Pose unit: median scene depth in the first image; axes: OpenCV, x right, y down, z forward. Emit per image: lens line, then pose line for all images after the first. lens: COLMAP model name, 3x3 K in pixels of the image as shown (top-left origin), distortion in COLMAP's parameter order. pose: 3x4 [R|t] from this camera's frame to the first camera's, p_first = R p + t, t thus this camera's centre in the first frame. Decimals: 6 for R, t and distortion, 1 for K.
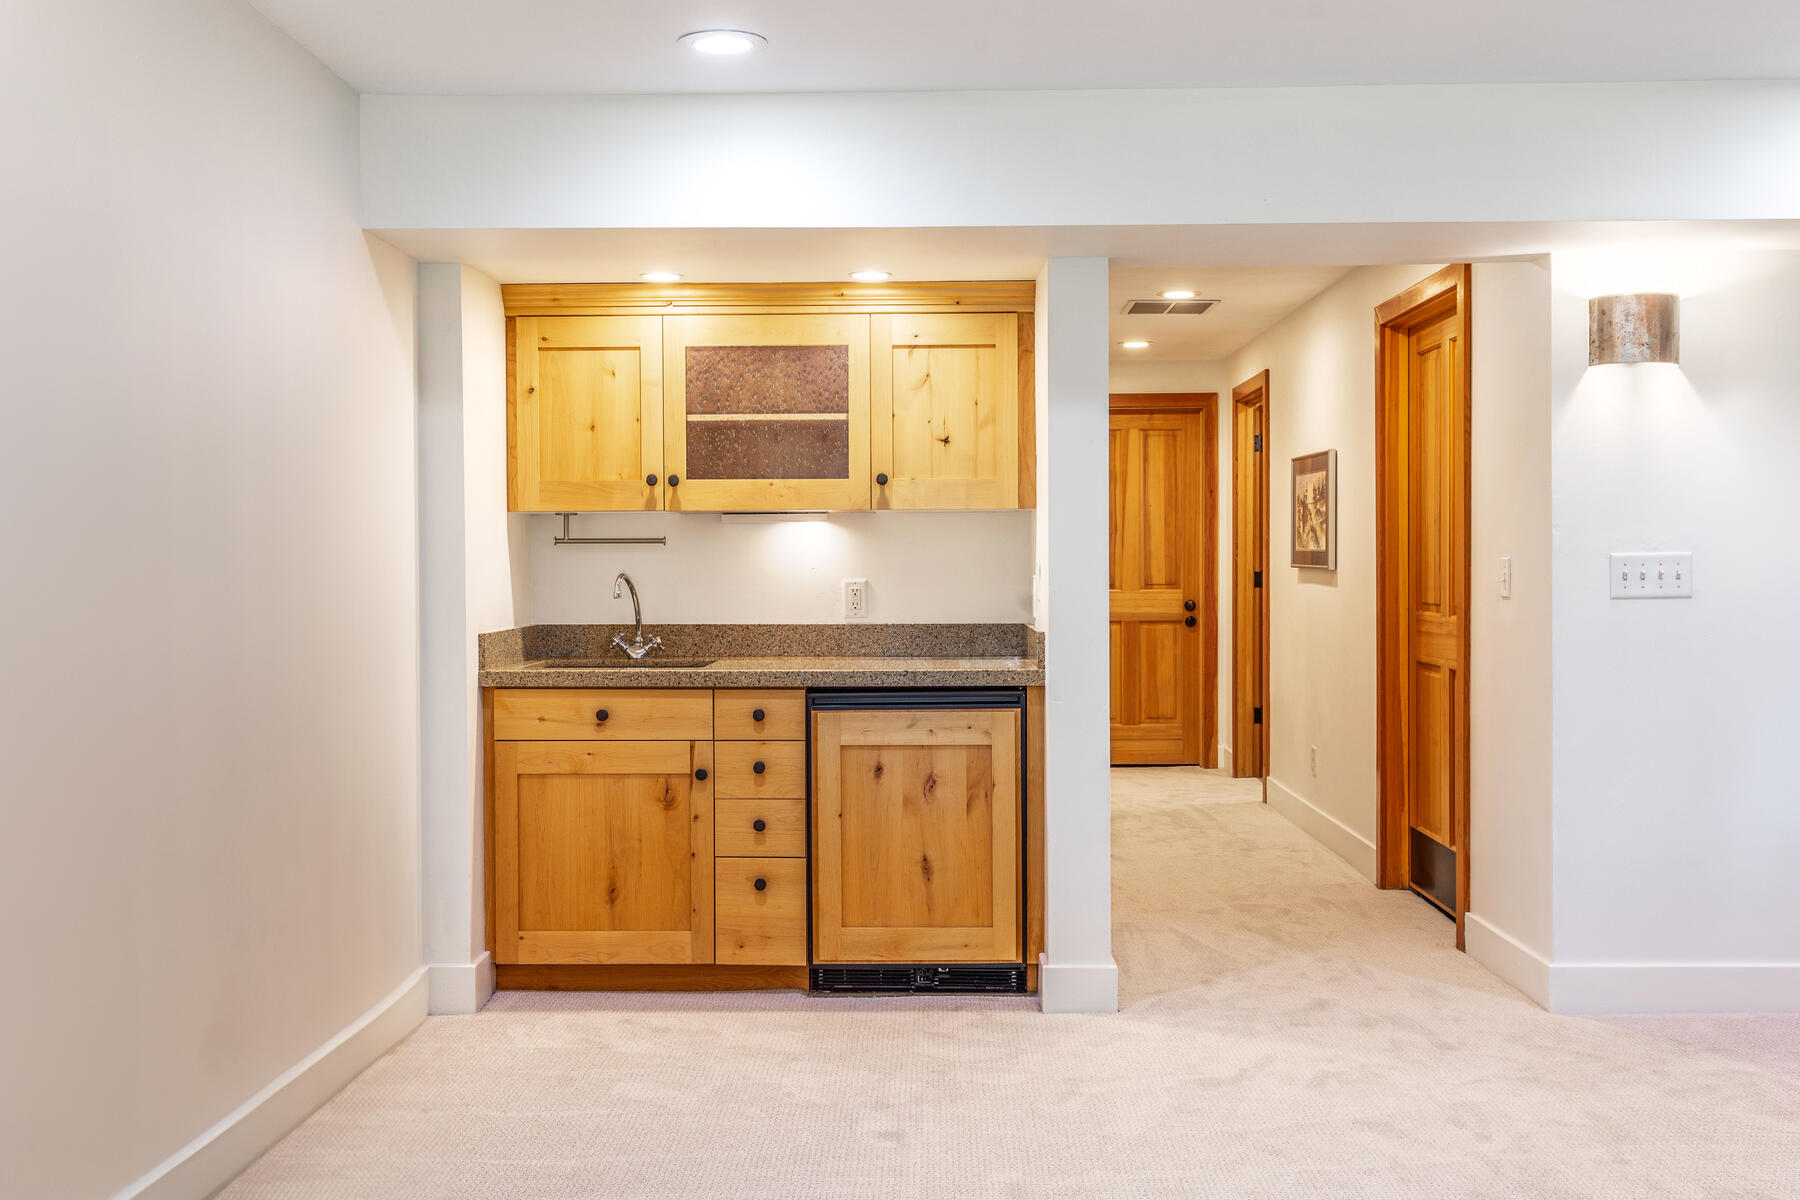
lens RADIAL K [[1751.0, 0, 902.5], [0, 1751.0, 600.4], [0, 0, 1]] dist [0.026932, 0.000000]
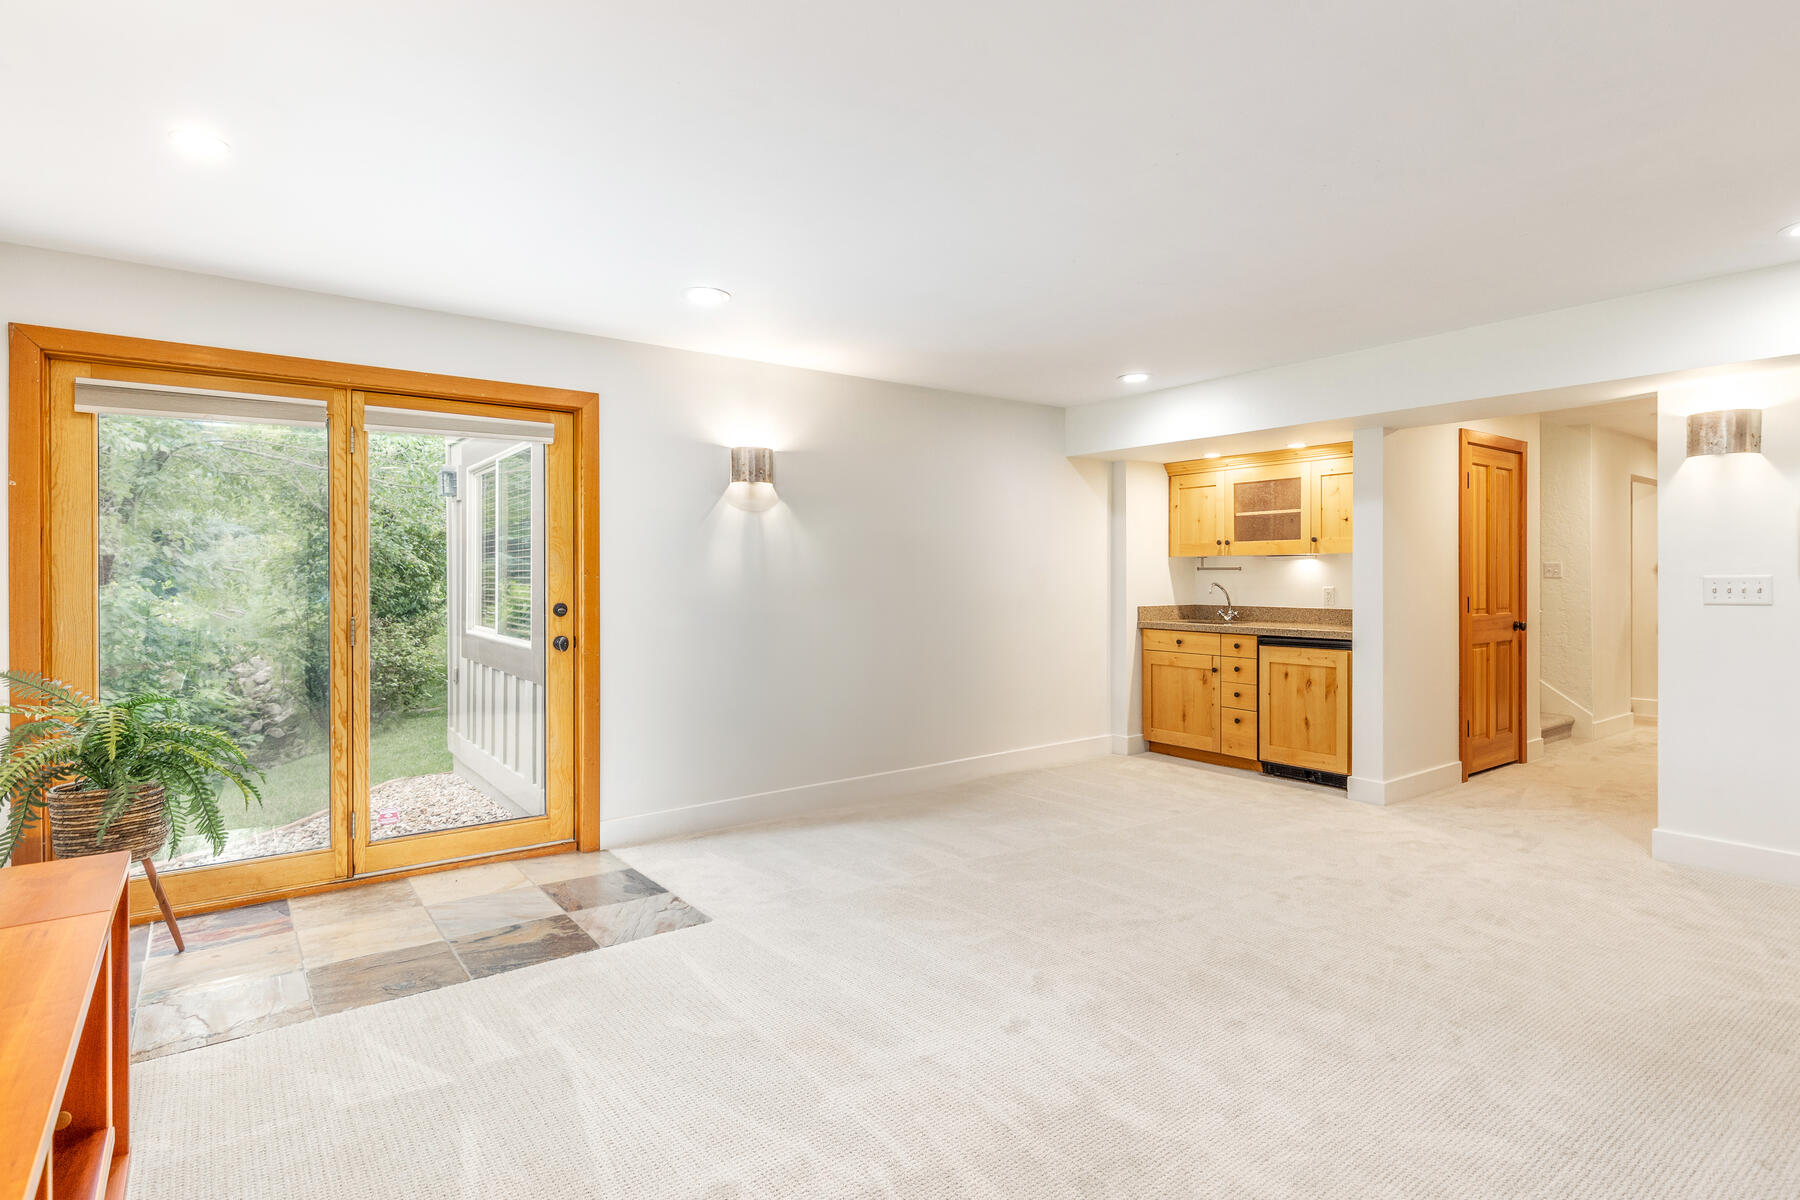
lens RADIAL K [[935.3, 0, 898.8], [0, 935.3, 585.1], [0, 0, 1]] dist [0.014528, -0.000598]
pose [[0.606879, 0.011401, -0.794712, 0.610635], [-0.021238, 0.999773, -0.001875, -0.001544], [0.794510, 0.018016, 0.606983, -0.083549]]
